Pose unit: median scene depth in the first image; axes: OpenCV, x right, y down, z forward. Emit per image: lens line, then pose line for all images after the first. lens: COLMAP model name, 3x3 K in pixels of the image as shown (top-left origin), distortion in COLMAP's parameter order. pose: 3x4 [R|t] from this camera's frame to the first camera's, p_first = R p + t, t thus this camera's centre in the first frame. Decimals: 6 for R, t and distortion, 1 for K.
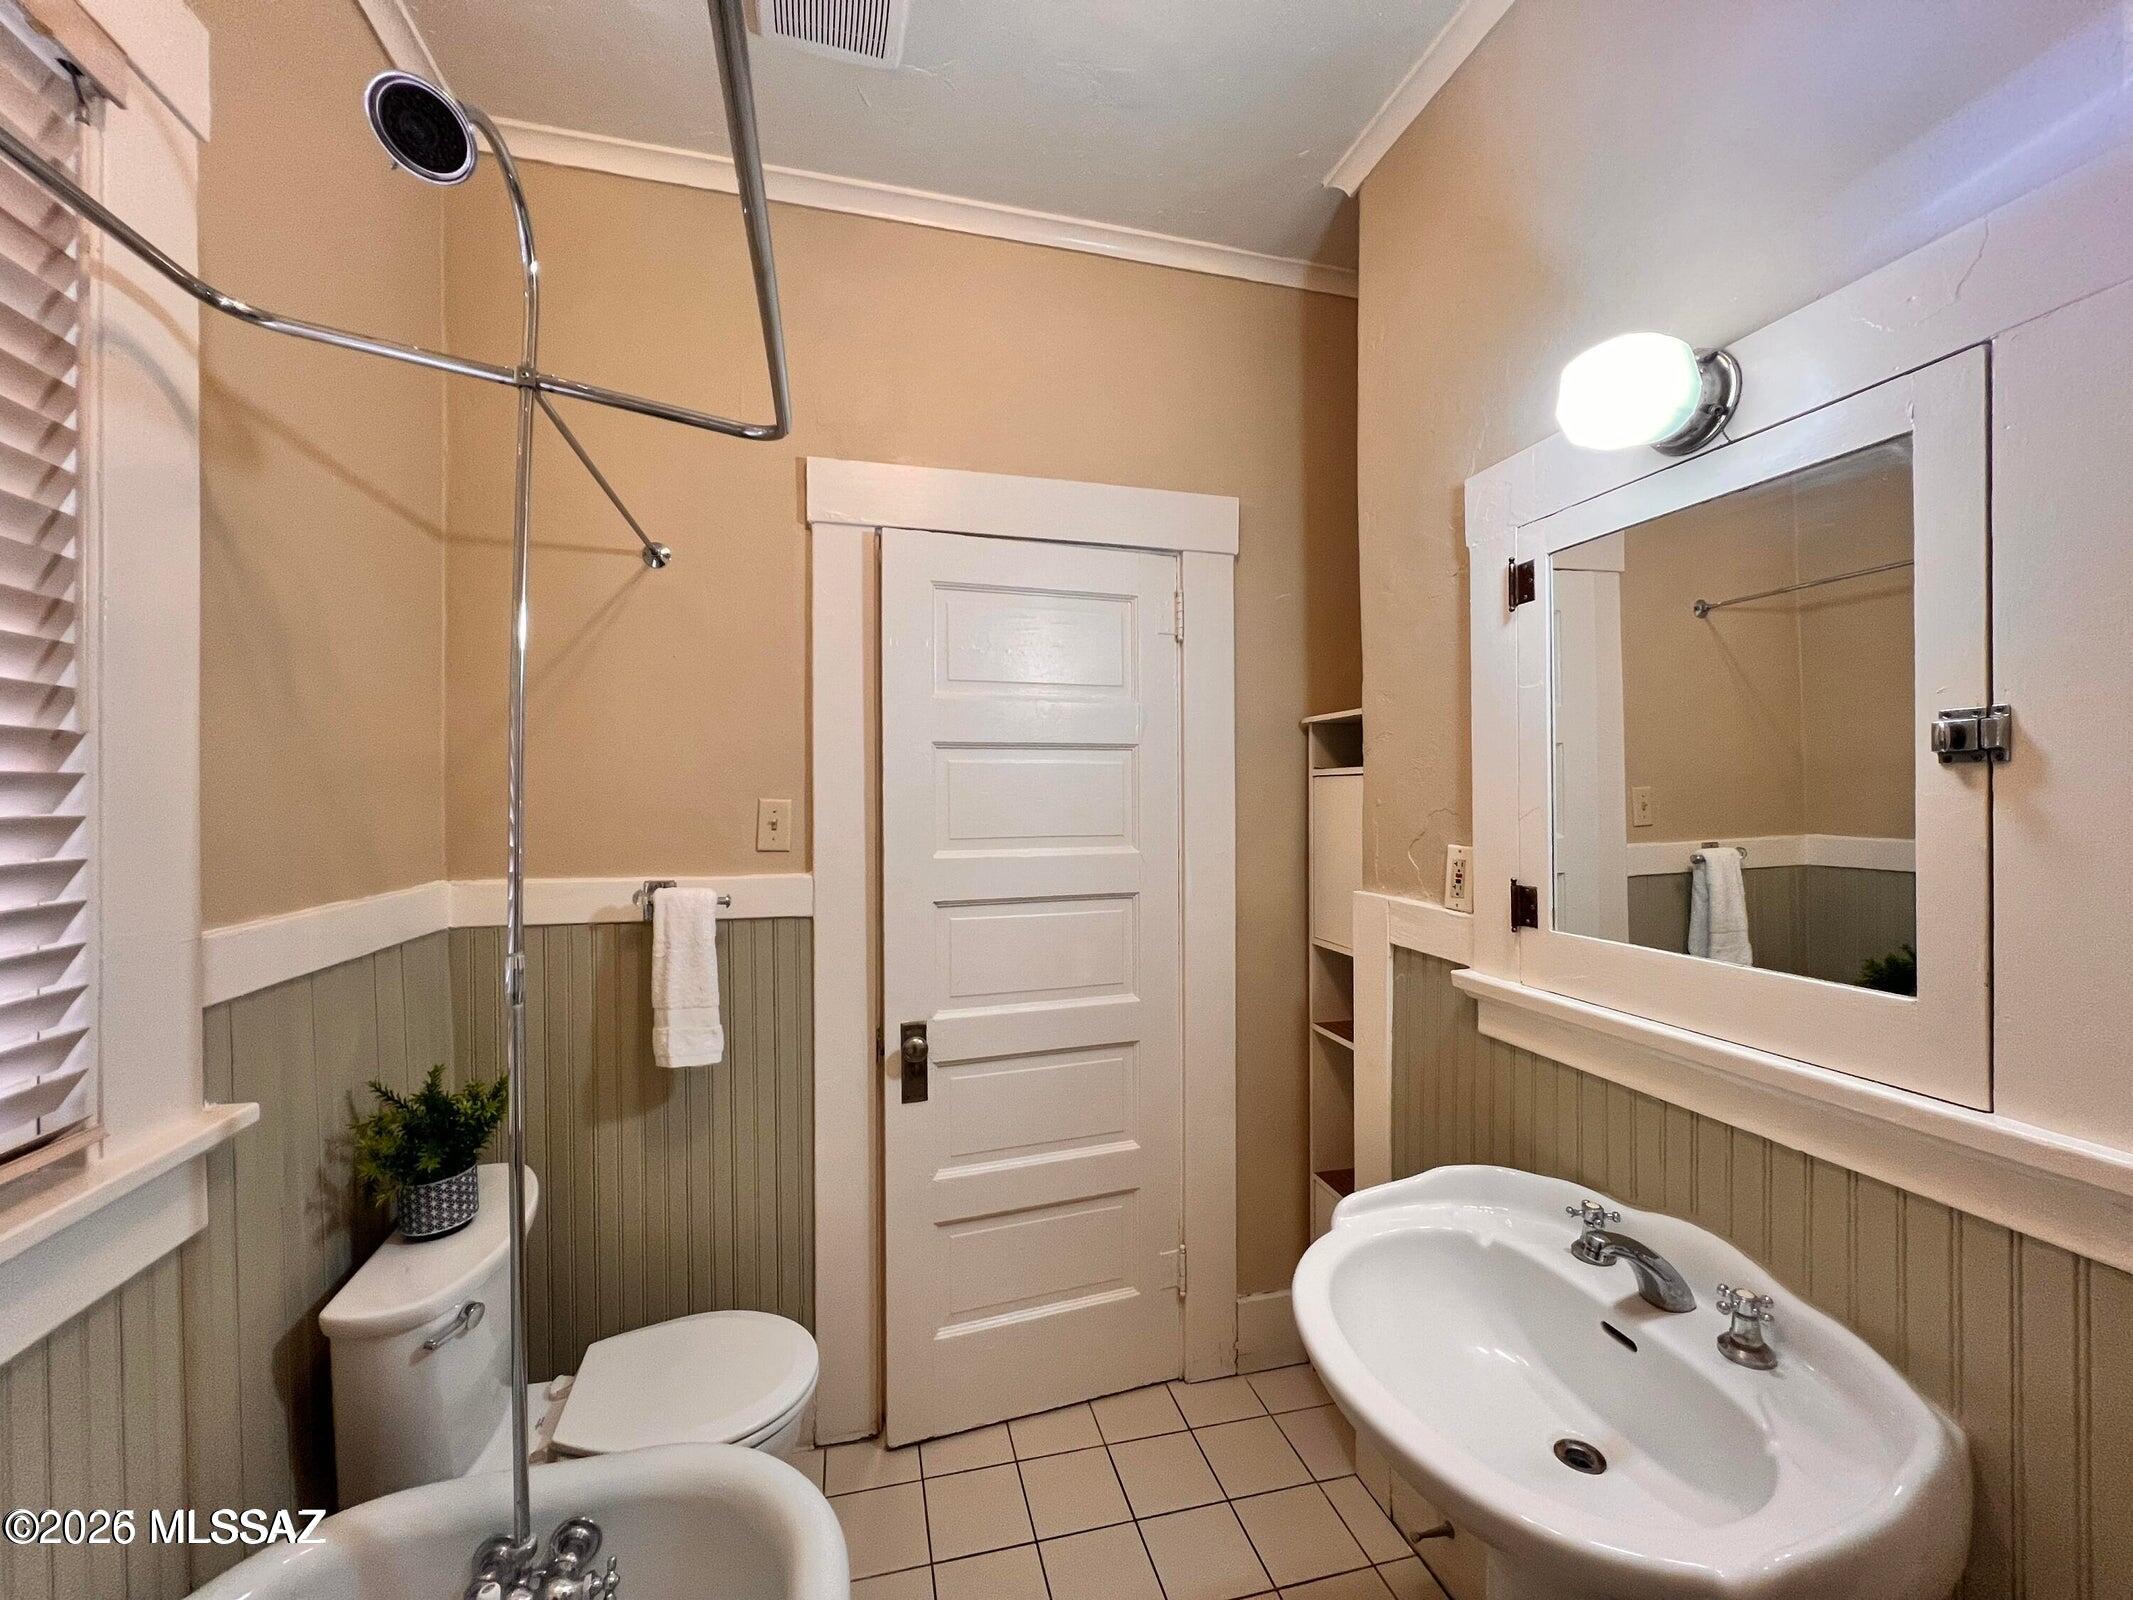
lens RADIAL K [[851.1, 0, 1062.6], [0, 851.1, 799.3], [0, 0, 1]] dist [-0.001100, 0.000362]
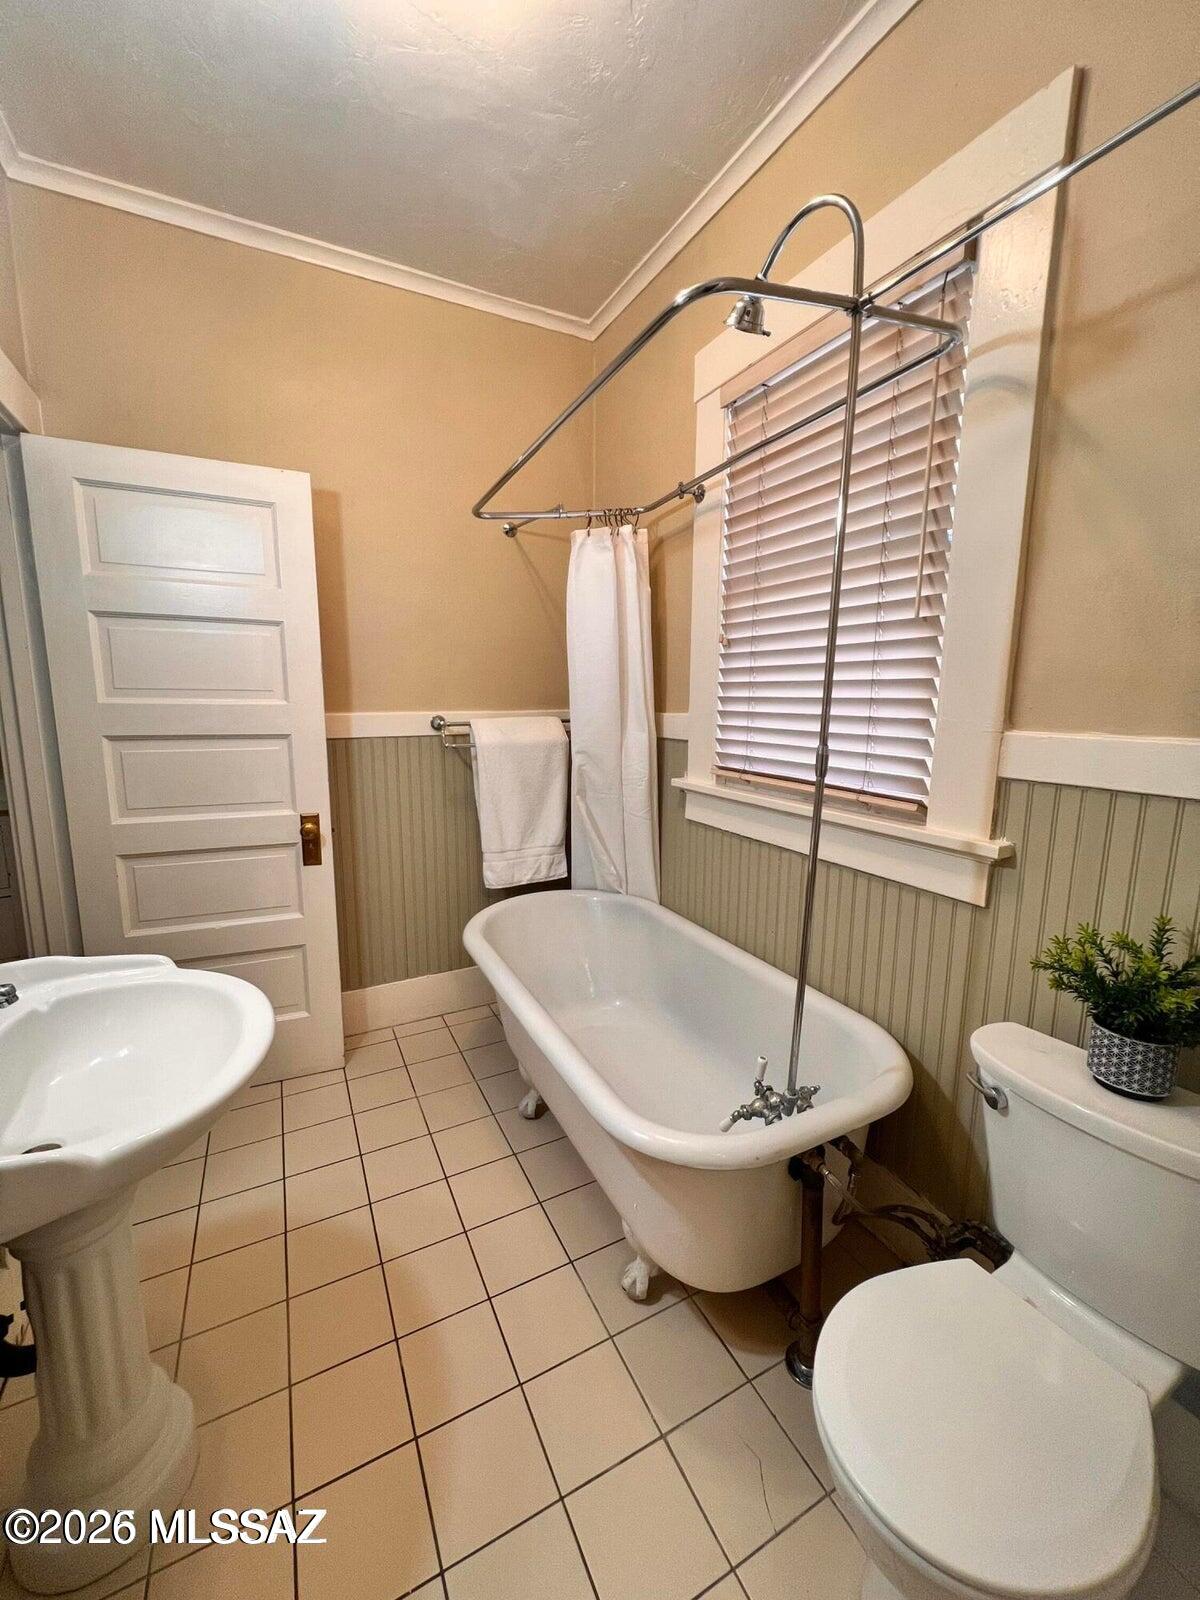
lens RADIAL K [[638.4, 0, 600.0], [0, 638.4, 800.0], [0, 0, 1]] dist [-0.001100, 0.000362]
pose [[-0.975547, 0.030922, -0.217605, 0.001576], [-0.004811, 0.986813, 0.161795, 0.058141], [0.219738, 0.158885, -0.962533, 1.194193]]
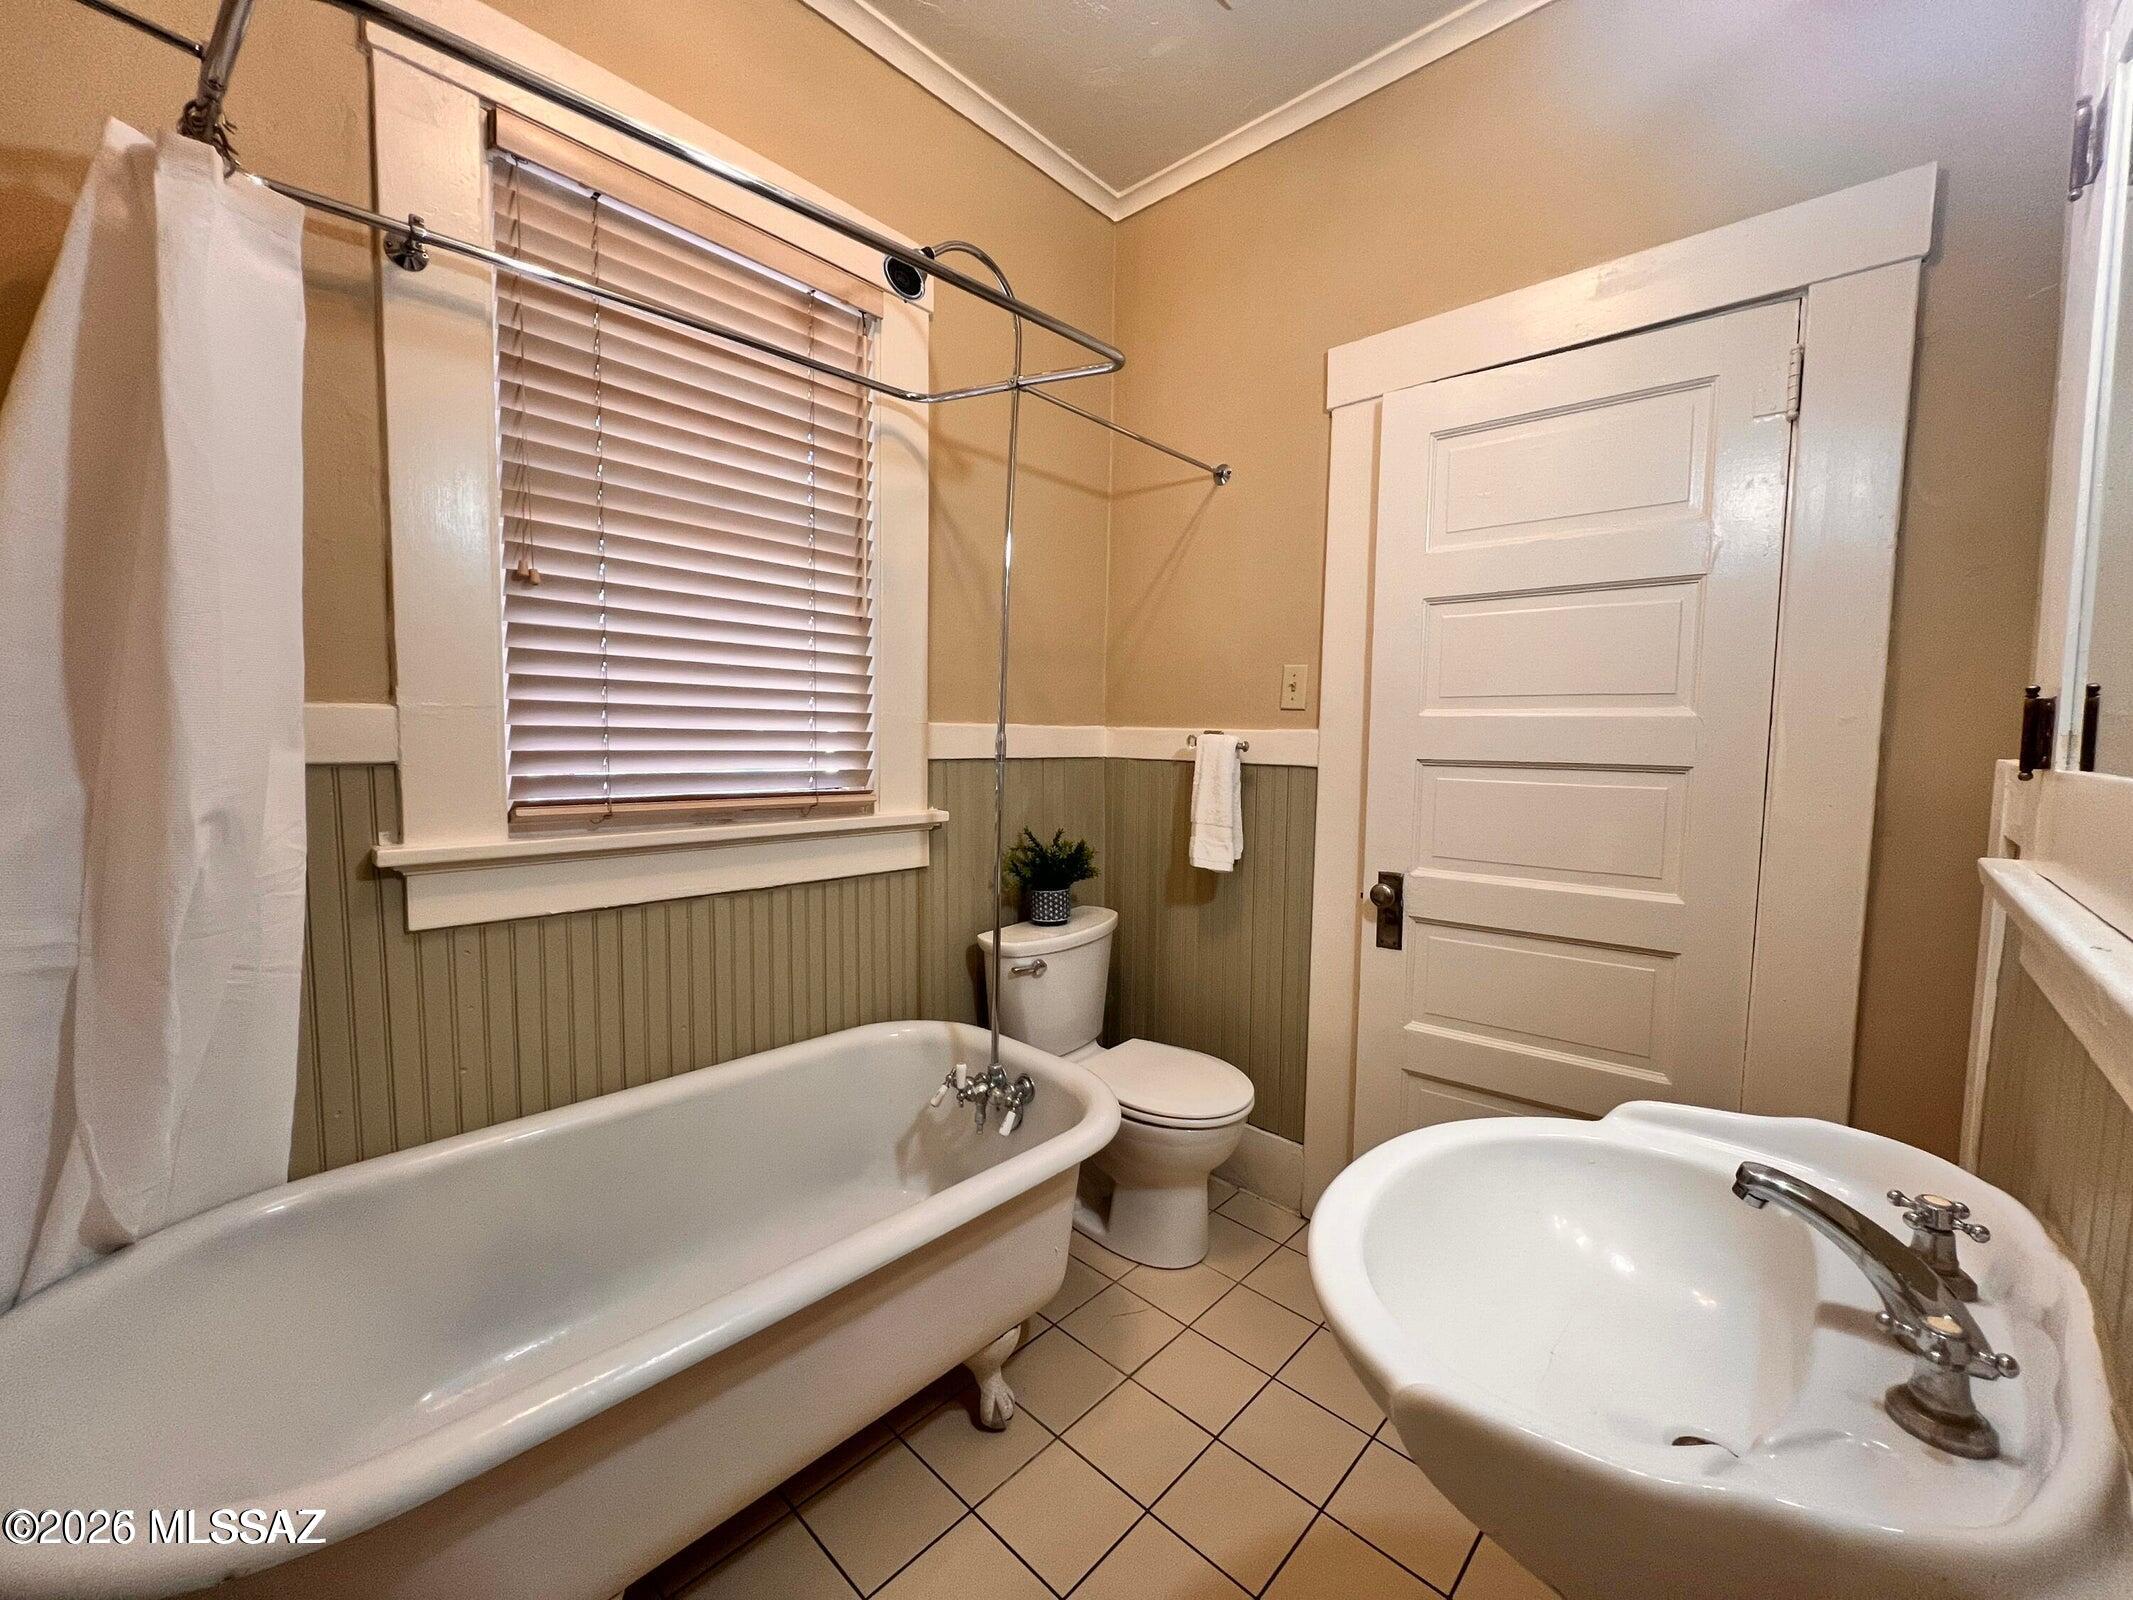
lens RADIAL K [[851.1, 0, 1062.6], [0, 851.1, 799.3], [0, 0, 1]] dist [-0.001100, 0.000362]
pose [[0.533844, 0.075629, -0.842194, 0.527005], [-0.018763, 0.996806, 0.077619, 0.107483], [0.845375, -0.025634, 0.533559, 0.112740]]
